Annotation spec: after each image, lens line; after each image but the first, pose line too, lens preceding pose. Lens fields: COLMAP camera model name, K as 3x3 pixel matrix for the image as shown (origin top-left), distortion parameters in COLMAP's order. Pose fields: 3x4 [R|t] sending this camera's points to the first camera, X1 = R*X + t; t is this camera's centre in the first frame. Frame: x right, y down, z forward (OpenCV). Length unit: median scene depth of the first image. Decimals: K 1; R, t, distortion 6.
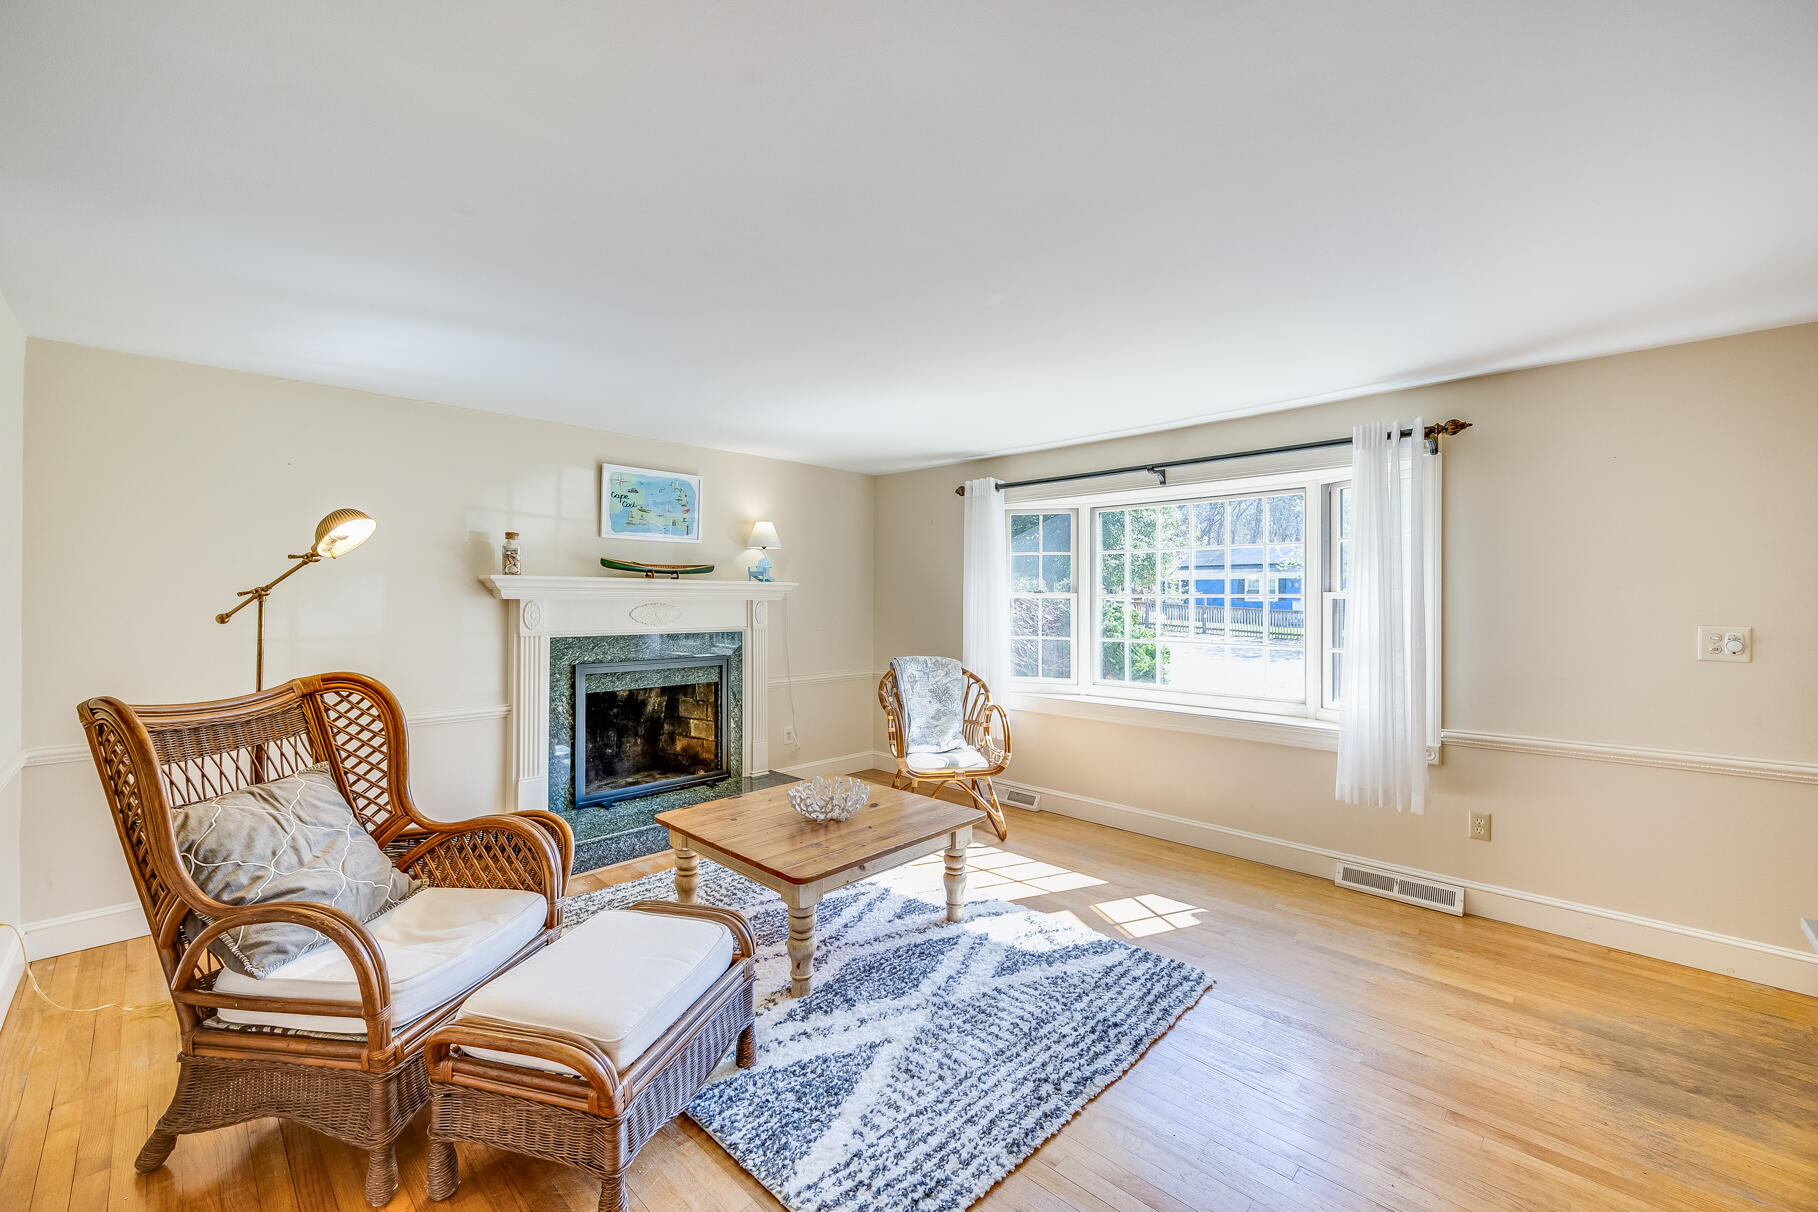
lens RADIAL K [[738.4, 0, 902.7], [0, 738.4, 597.7], [0, 0, 1]] dist [0.002034, 0.000327]
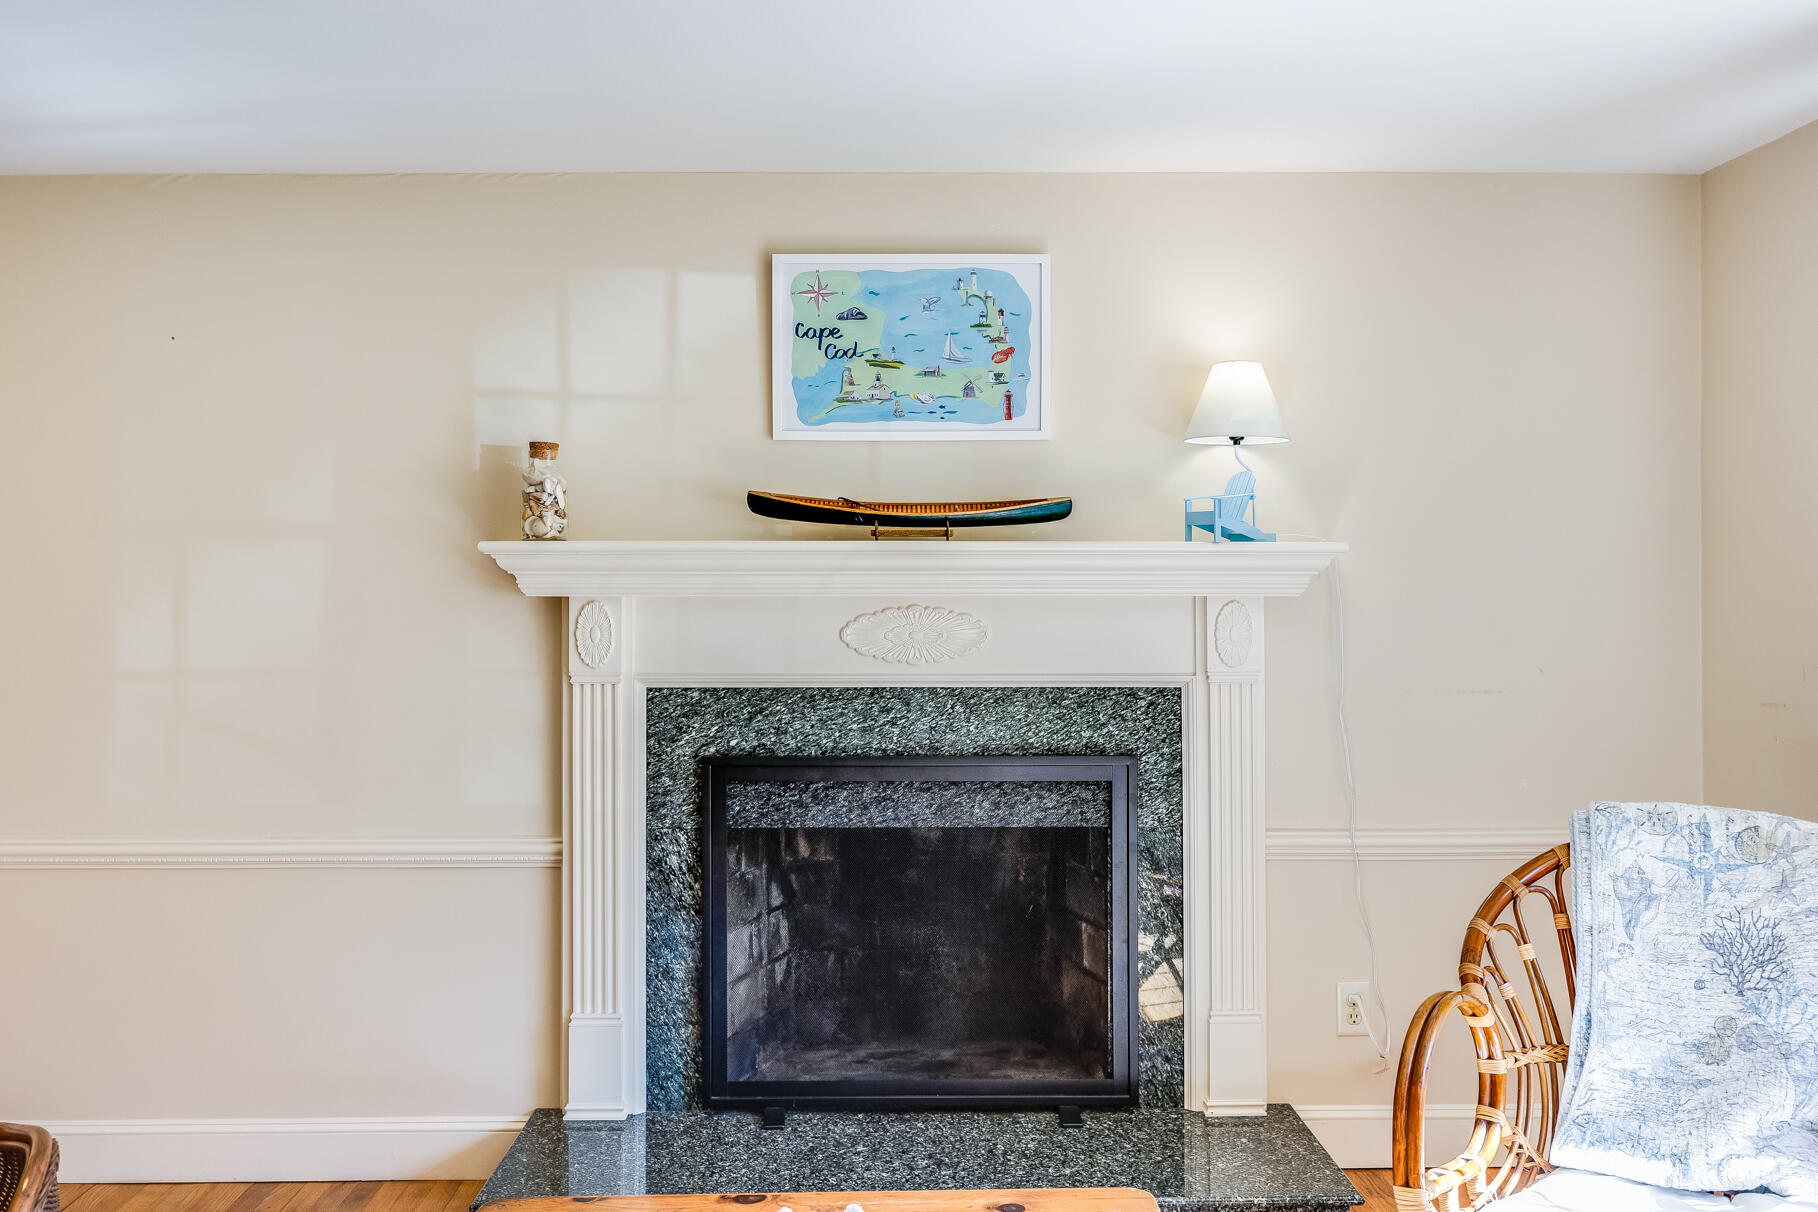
lens RADIAL K [[1632.0, 0, 928.5], [0, 1632.0, 608.2], [0, 0, 1]] dist [0.015218, -0.014510]
pose [[0.704687, 0.000101, -0.709518, 0.265460], [0.005721, 0.999967, 0.005825, 0.003942], [0.709495, -0.008164, 0.704663, 0.419294]]
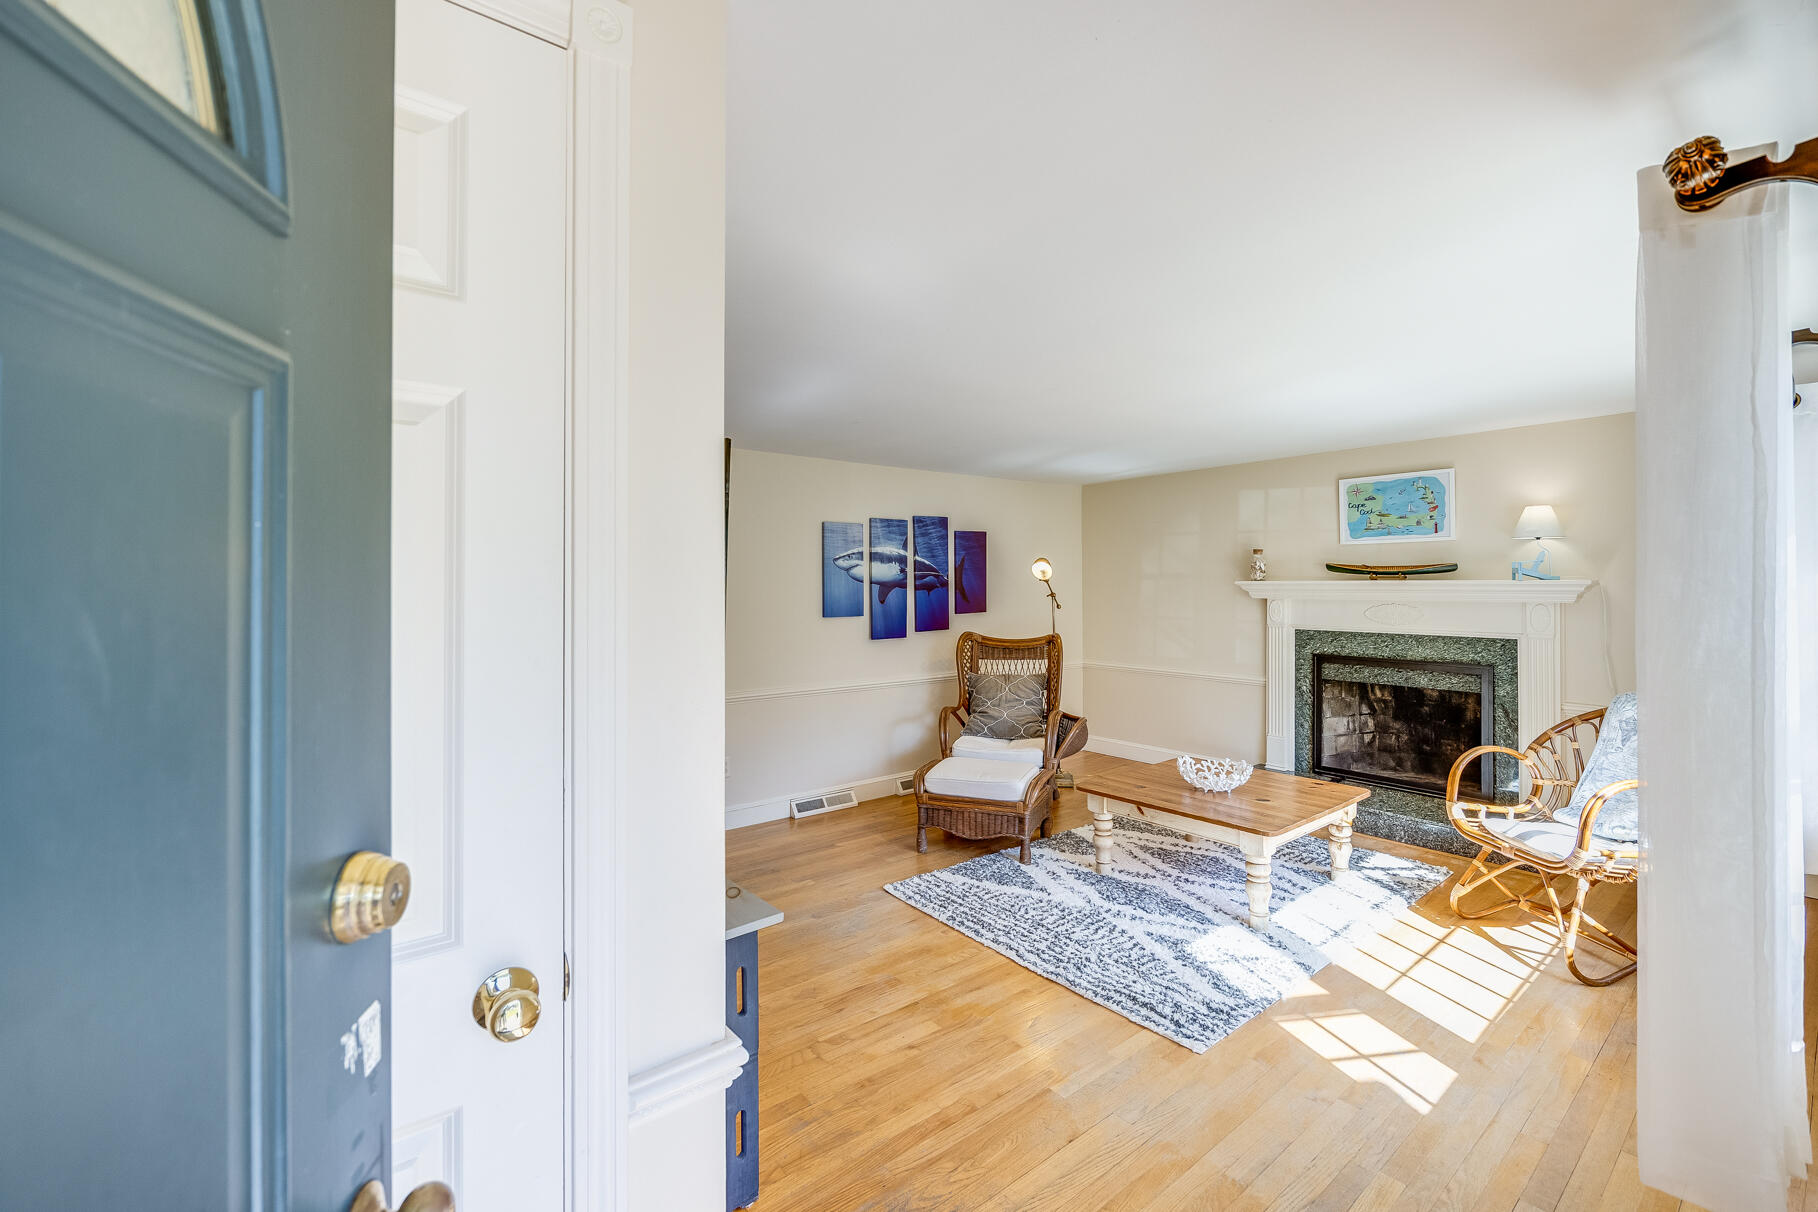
lens RADIAL K [[764.8, 0, 904.9], [0, 764.8, 582.2], [0, 0, 1]] dist [0.000421, 0.000060]
pose [[-0.129647, -0.005563, -0.991545, 0.812654], [0.003365, 0.999976, -0.006050, -0.018123], [0.991554, -0.004121, -0.129626, 0.466599]]
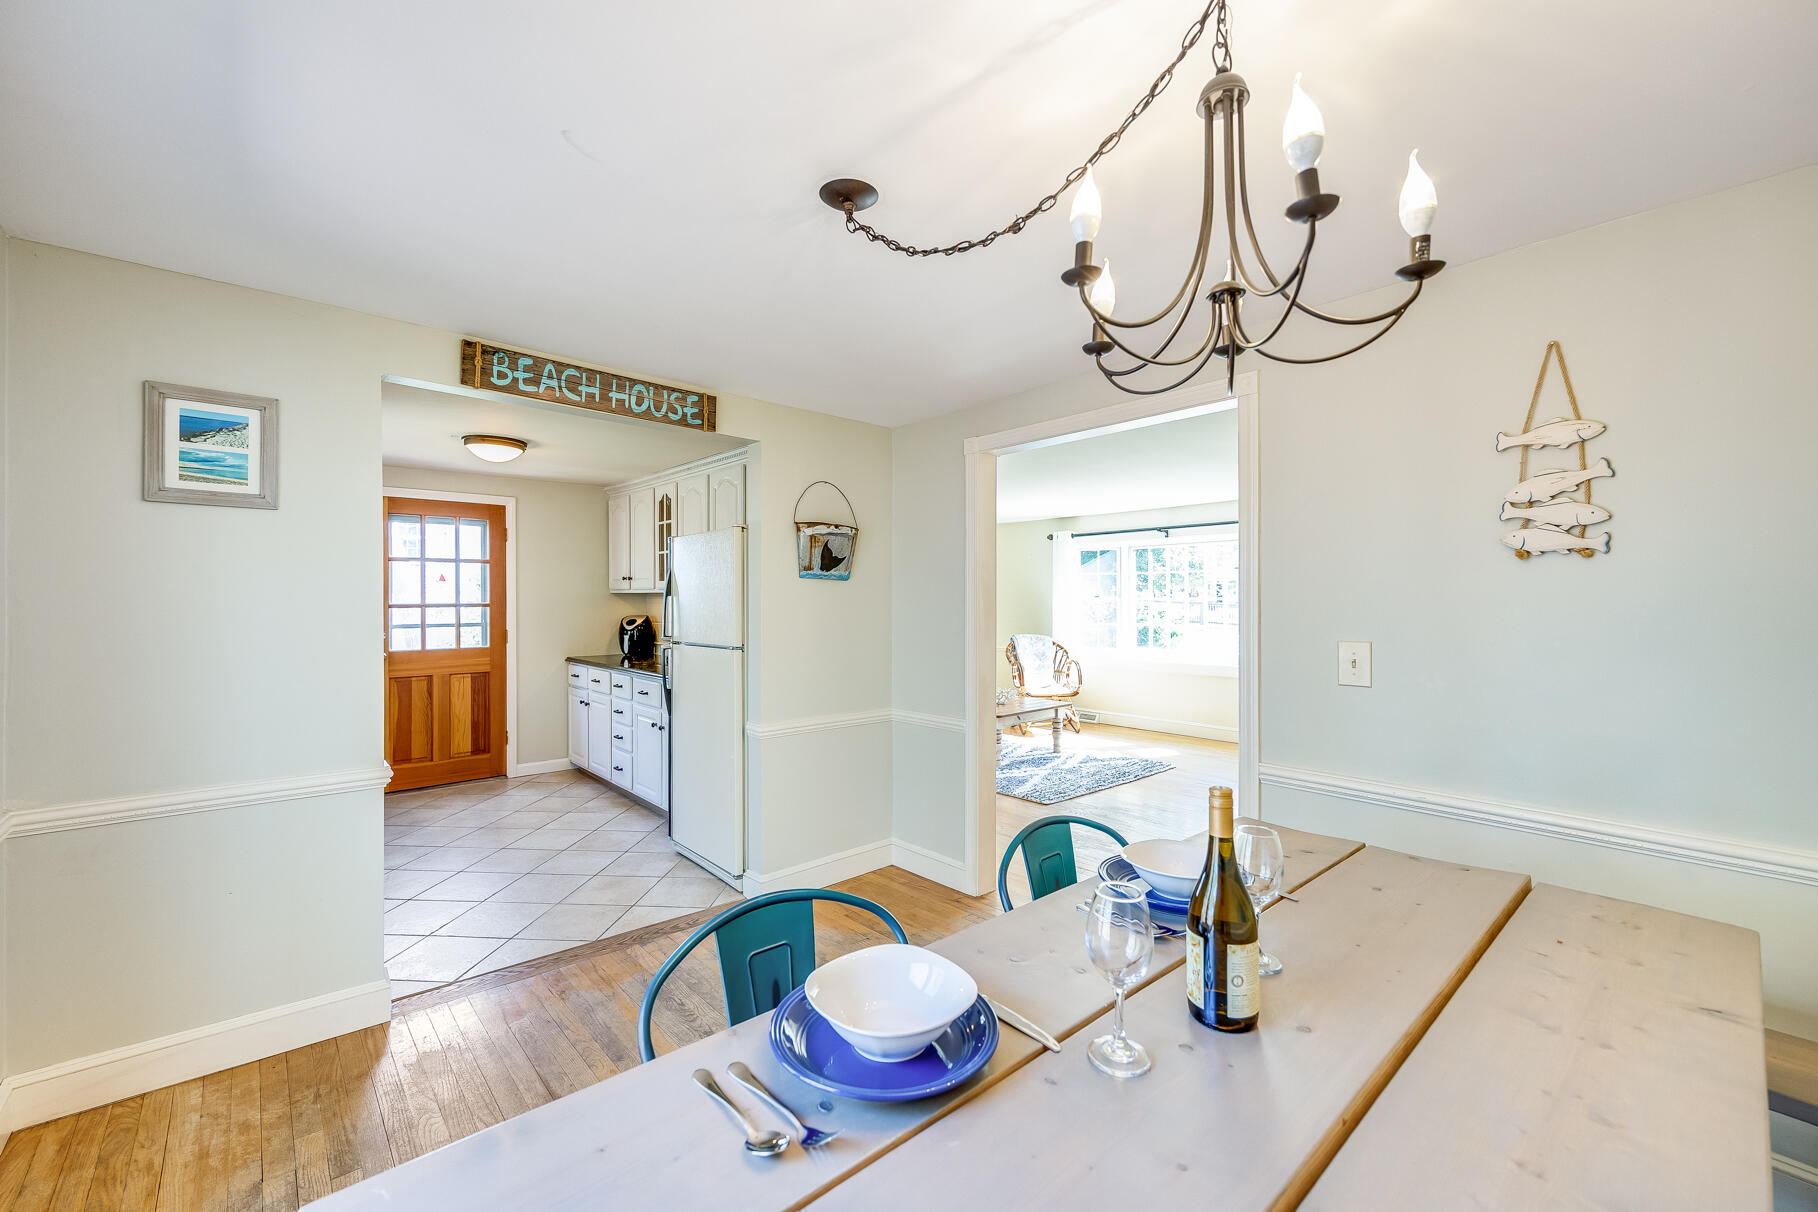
lens RADIAL K [[743.2, 0, 901.6], [0, 743.2, 598.5], [0, 0, 1]] dist [0.002328, 0.000077]
pose [[0.996891, -0.004723, -0.078651, -0.141897], [0.004800, 0.999988, 0.000789, -0.007740], [0.078647, -0.001164, 0.996902, -0.805451]]
